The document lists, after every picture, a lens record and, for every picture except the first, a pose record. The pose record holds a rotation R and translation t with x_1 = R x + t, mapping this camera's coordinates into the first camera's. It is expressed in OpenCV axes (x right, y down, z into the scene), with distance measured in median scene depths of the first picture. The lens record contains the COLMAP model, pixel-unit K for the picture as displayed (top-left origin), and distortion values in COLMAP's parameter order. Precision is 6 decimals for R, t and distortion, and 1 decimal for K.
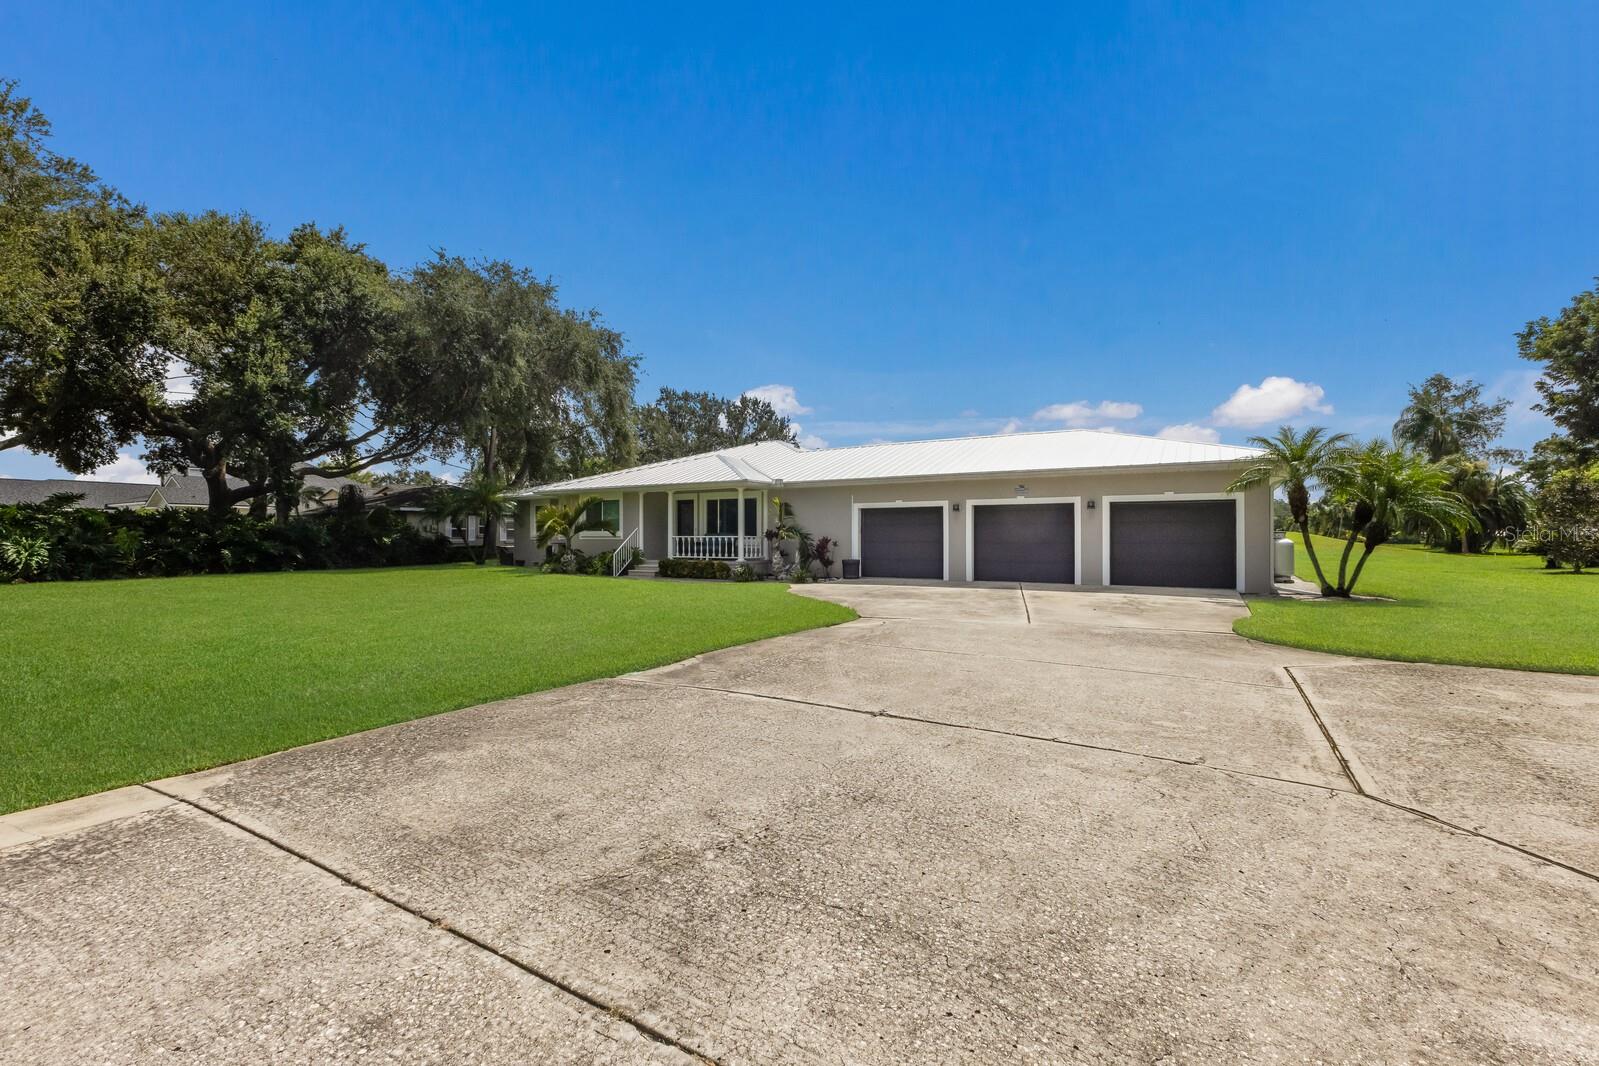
lens RADIAL K [[686.6, 0, 812.7], [0, 686.6, 529.3], [0, 0, 1]] dist [0.019482, -0.002255]
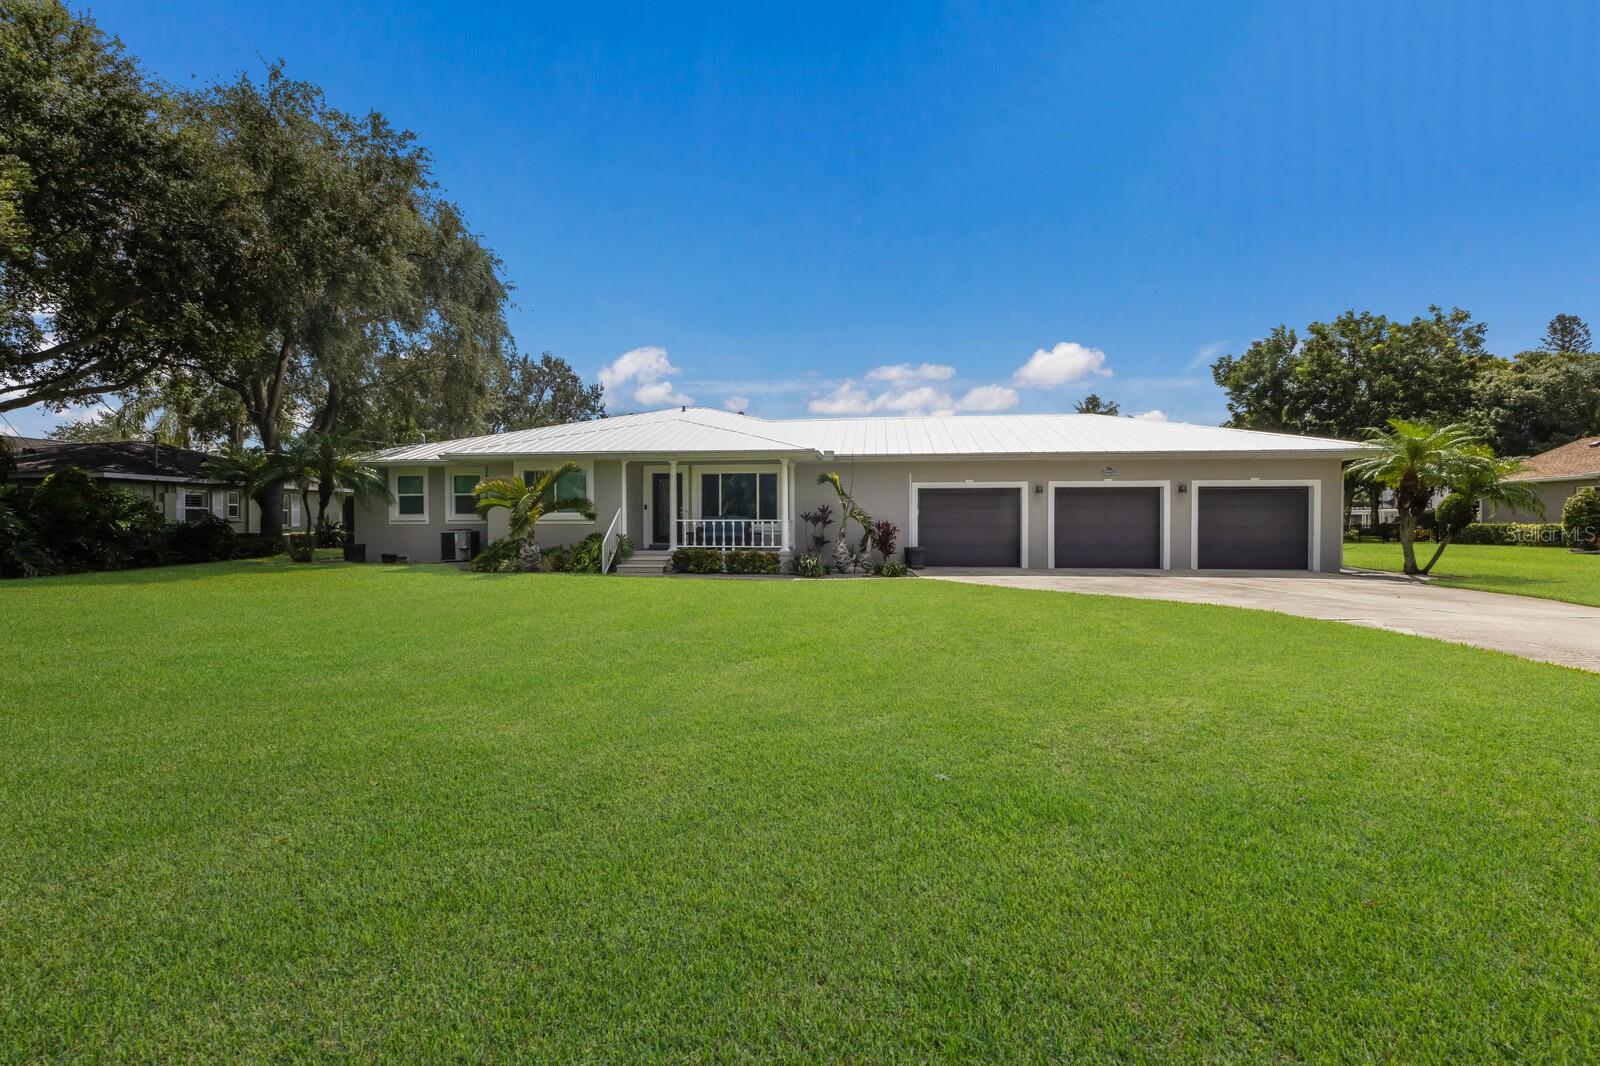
lens RADIAL K [[687.1, 0, 809.1], [0, 687.1, 522.6], [0, 0, 1]] dist [0.019482, -0.002255]
pose [[0.914083, 0.000532, 0.405527, -0.374973], [-0.005833, 0.999913, 0.011838, 0.003193], [-0.405485, -0.013187, 0.914006, 0.231720]]
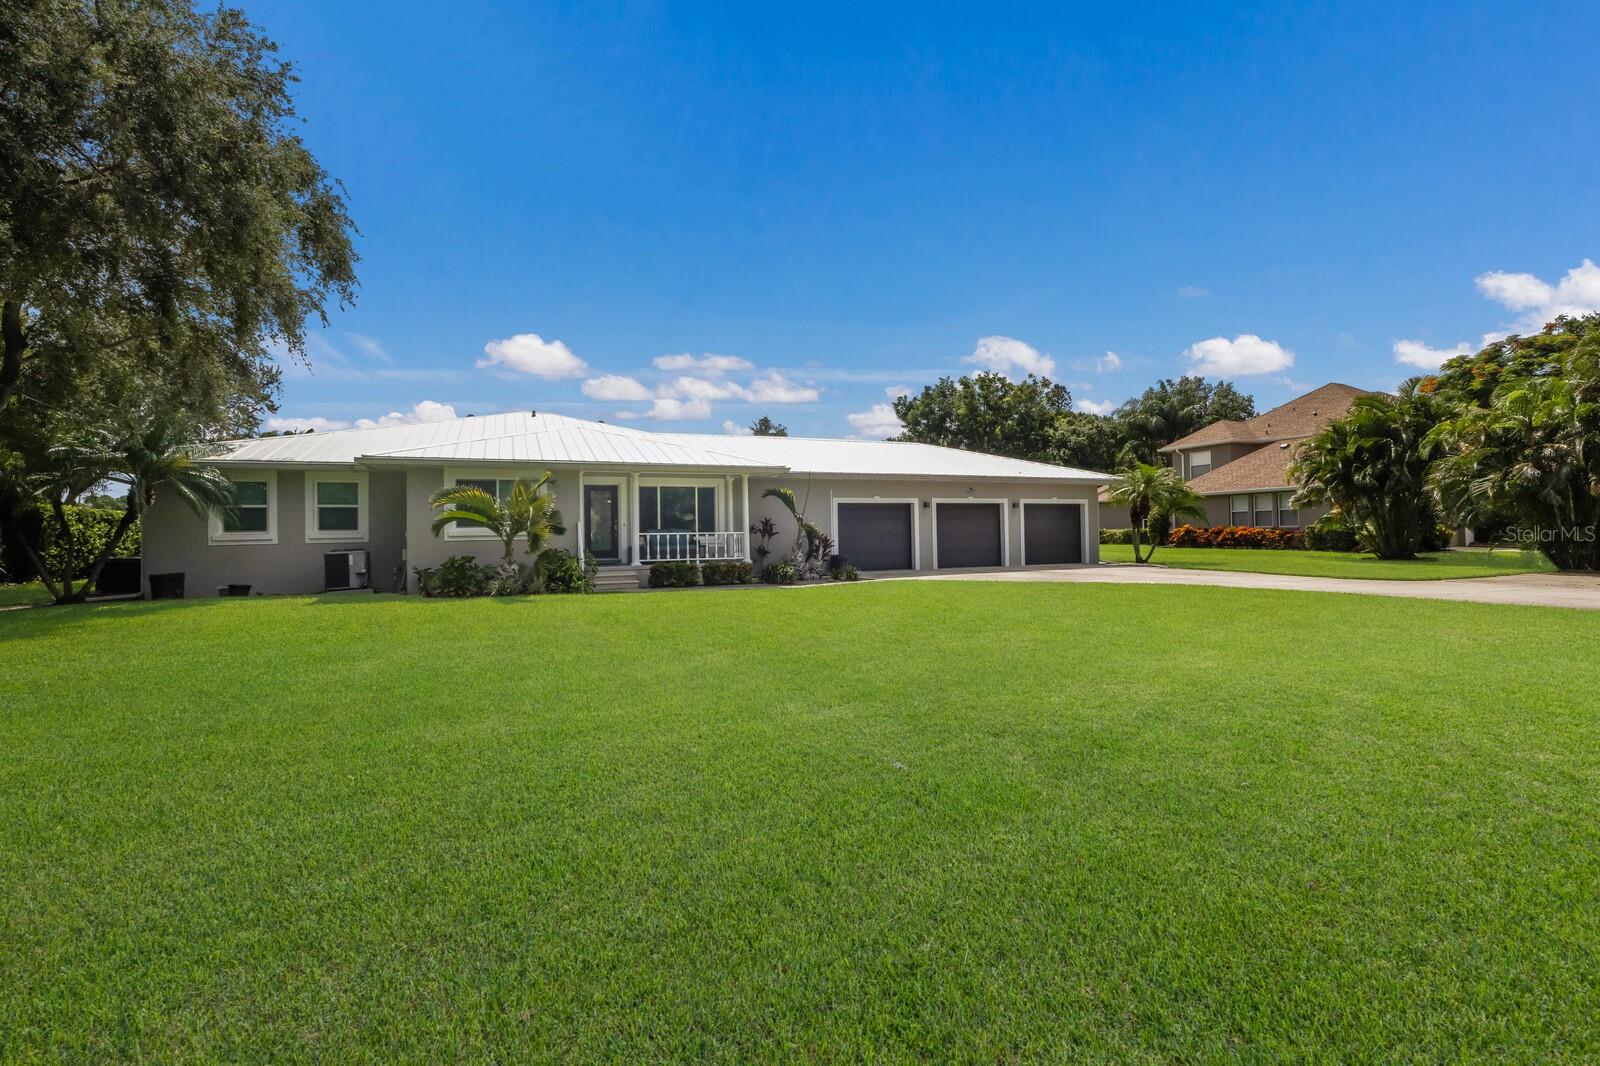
lens RADIAL K [[687.1, 0, 802.2], [0, 687.1, 530.8], [0, 0, 1]] dist [0.019482, -0.002255]
pose [[0.609358, -0.006792, 0.792866, -0.678975], [0.003151, 0.999976, 0.006144, 0.002985], [-0.792889, -0.001246, 0.609365, 0.394513]]
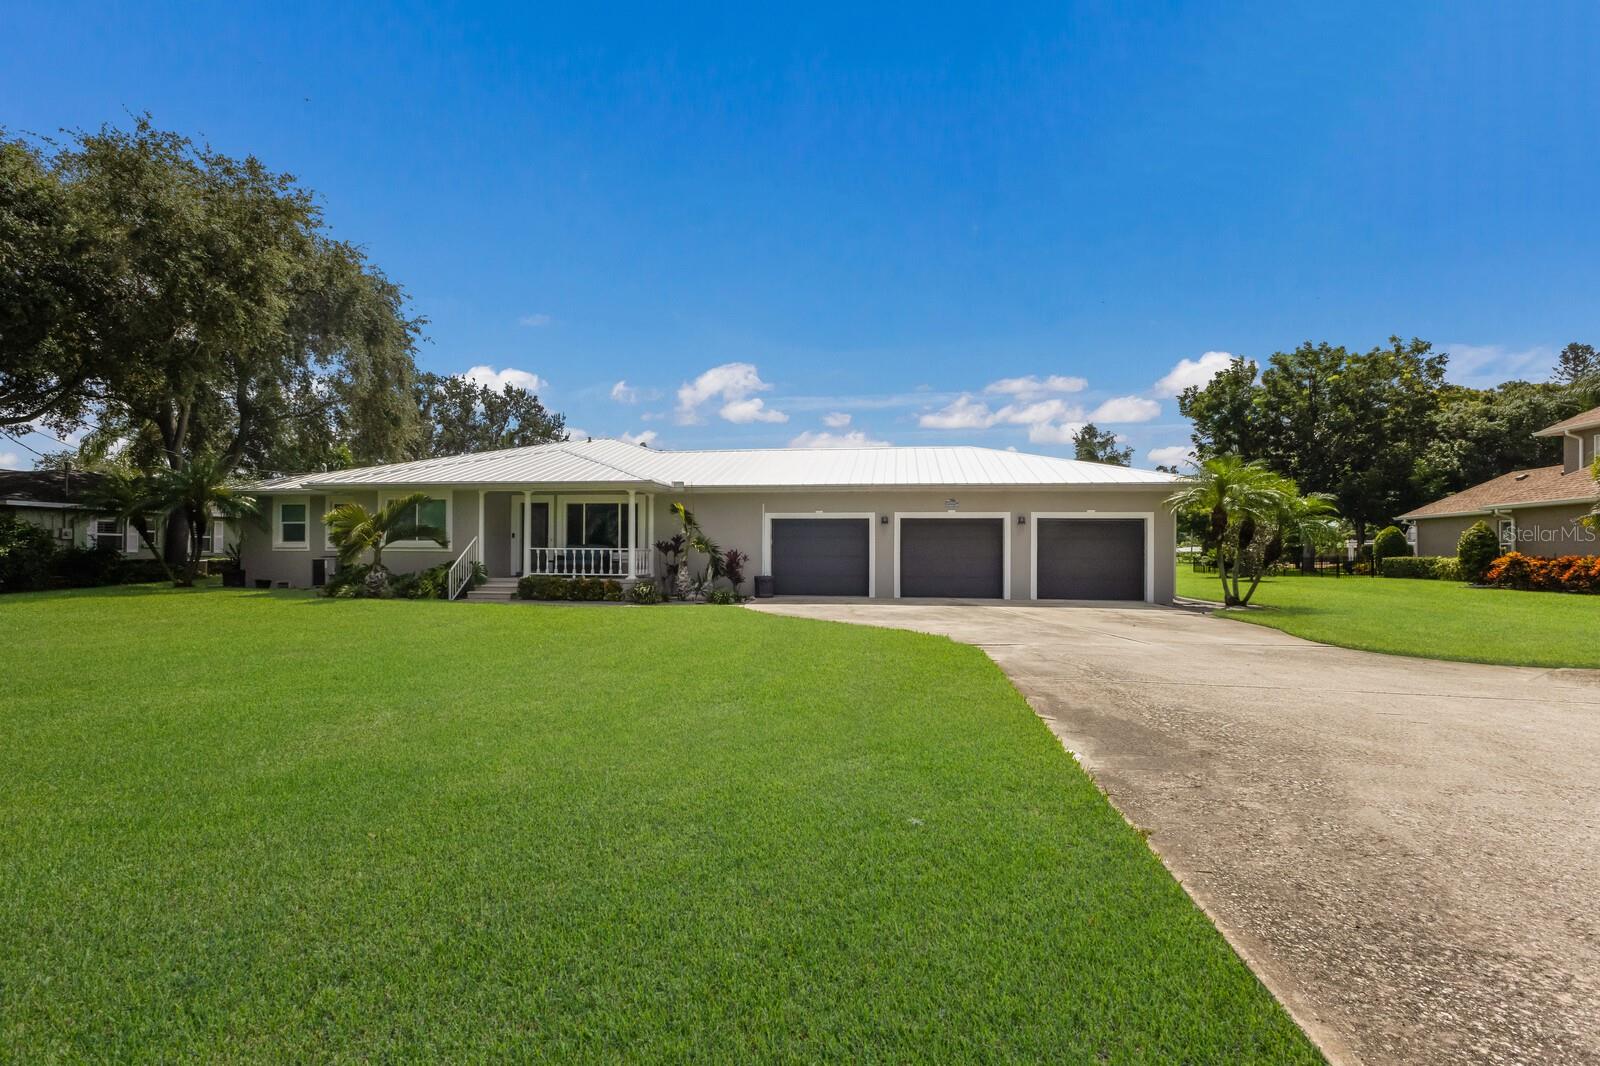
lens RADIAL K [[687.1, 0, 808.9], [0, 687.1, 544.3], [0, 0, 1]] dist [0.019482, -0.002255]
pose [[0.925008, 0.010048, 0.379816, -0.205707], [-0.011371, 0.999935, 0.001238, 0.001160], [-0.379778, -0.005464, 0.925061, 0.136830]]
